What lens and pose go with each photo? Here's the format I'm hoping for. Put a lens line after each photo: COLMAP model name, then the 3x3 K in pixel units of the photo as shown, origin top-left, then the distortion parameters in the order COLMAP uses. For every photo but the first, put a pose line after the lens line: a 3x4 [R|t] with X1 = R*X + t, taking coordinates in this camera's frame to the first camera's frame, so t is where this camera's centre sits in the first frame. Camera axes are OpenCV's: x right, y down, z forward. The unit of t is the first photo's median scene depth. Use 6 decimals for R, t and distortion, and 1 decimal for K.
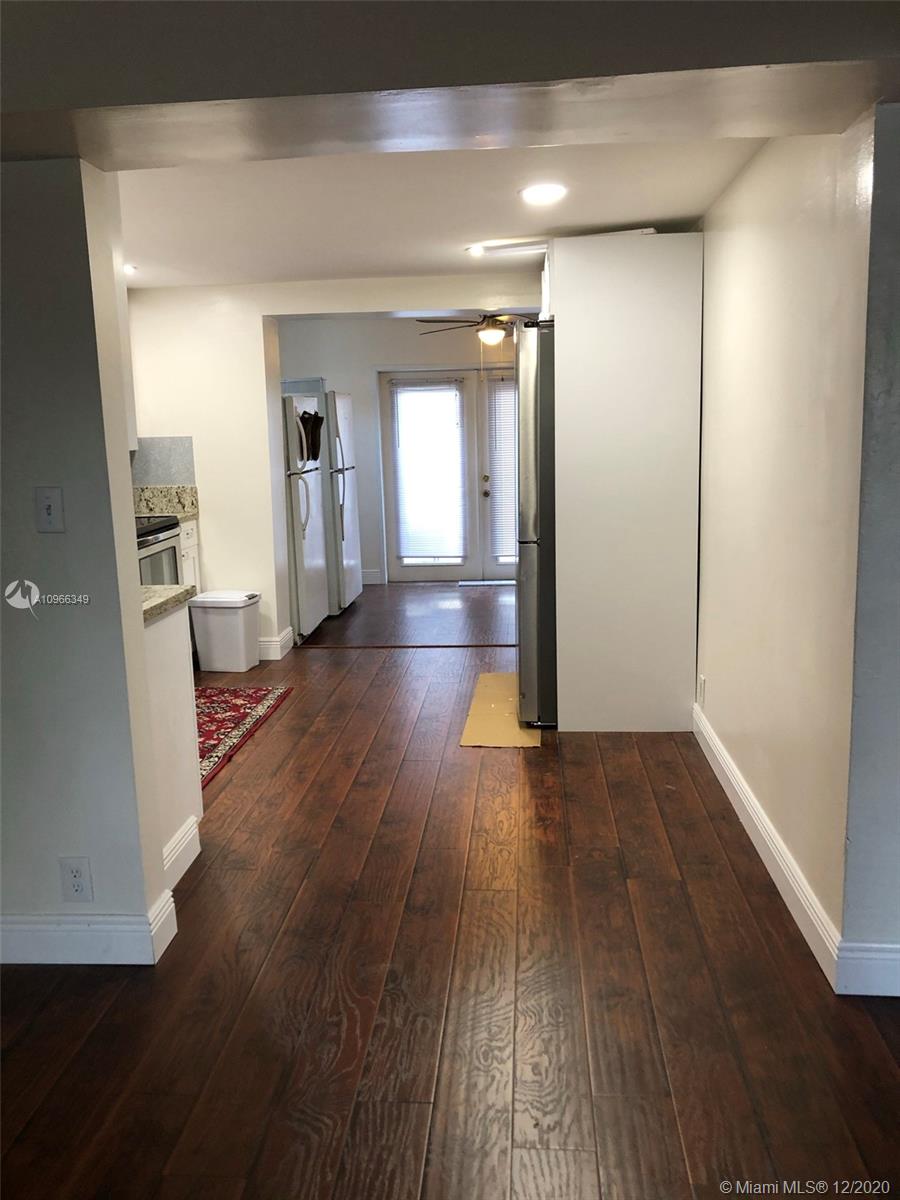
lens RADIAL K [[997.7, 0, 450.0], [0, 997.7, 600.0], [0, 0, 1]] dist [0.008865, 0.008231]
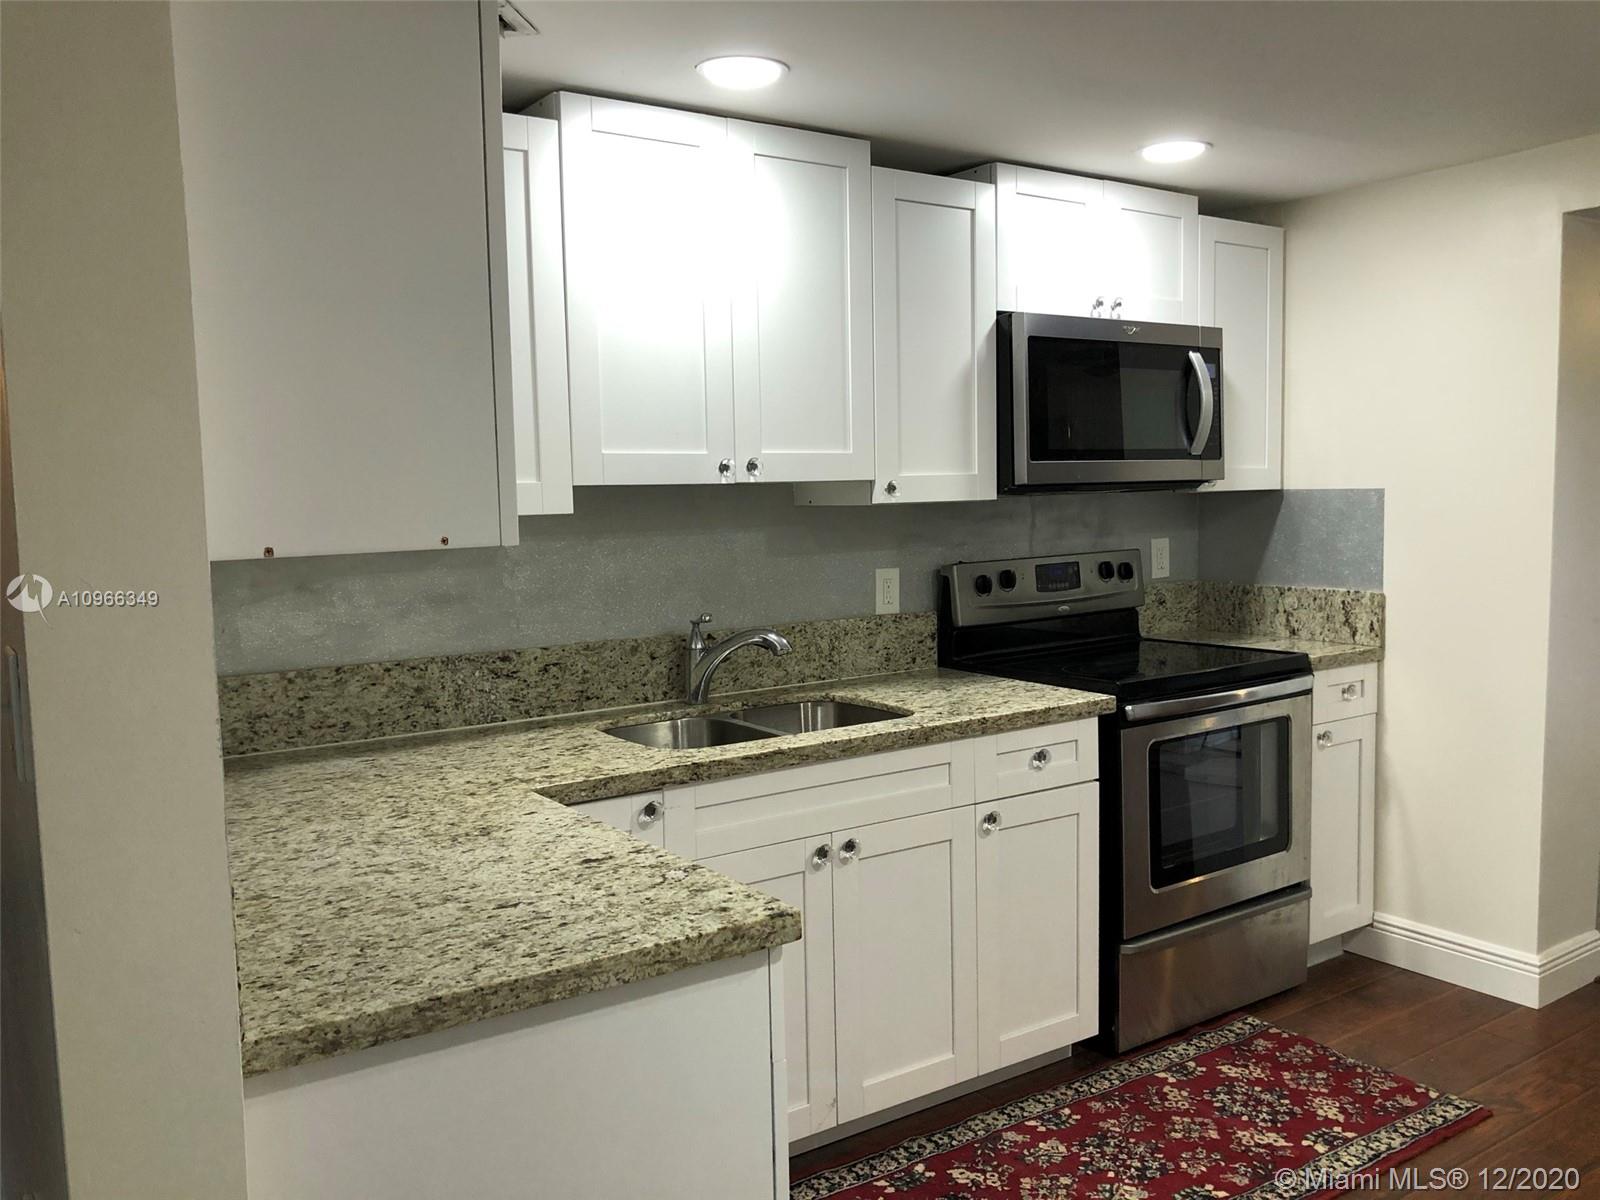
lens RADIAL K [[1330.3, 0, 800.0], [0, 1330.3, 600.0], [0, 0, 1]] dist [0.008865, 0.008231]
pose [[0.632247, 0.078276, -0.770802, 0.059479], [-0.138387, 0.990294, -0.012946, -0.065589], [0.762307, 0.114855, 0.636943, 0.396826]]
